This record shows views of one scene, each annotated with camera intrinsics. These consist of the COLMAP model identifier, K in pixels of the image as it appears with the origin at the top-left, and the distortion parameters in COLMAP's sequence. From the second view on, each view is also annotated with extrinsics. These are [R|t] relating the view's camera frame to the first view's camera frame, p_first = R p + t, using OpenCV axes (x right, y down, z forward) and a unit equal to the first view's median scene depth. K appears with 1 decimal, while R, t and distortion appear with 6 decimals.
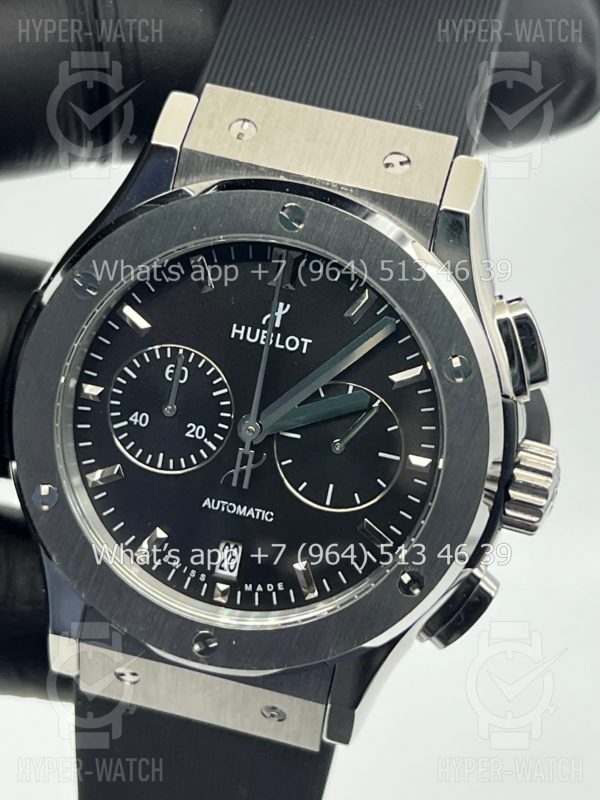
lens RADIAL K [[1865.3, 0, 300.0], [0, 1865.3, 400.0], [0, 0, 1]] dist [0.292269, -0.568015]
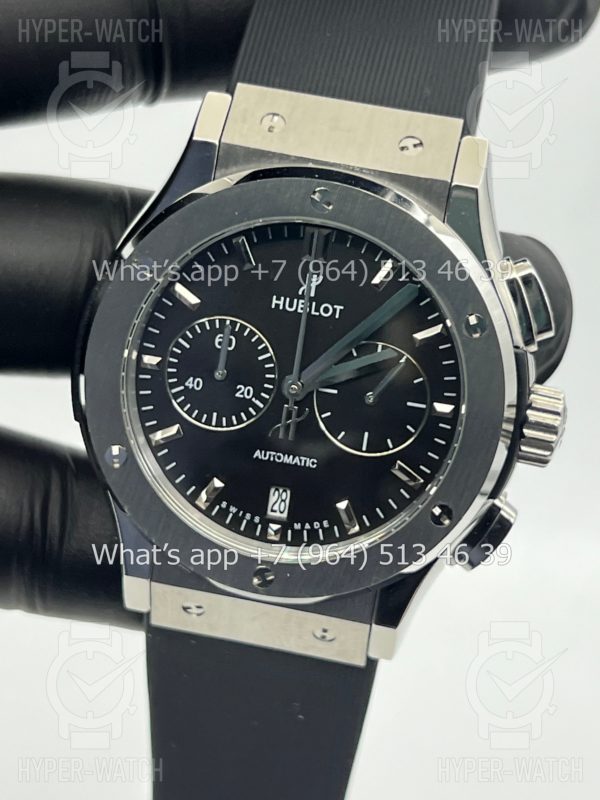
lens RADIAL K [[1865.3, 0, 300.0], [0, 1865.3, 400.0], [0, 0, 1]] dist [0.292269, -0.568015]
pose [[0.998527, -0.052087, 0.015220, -0.039836], [0.051535, 0.998071, 0.034605, -0.015827], [-0.016993, -0.033770, 0.999285, -0.133913]]
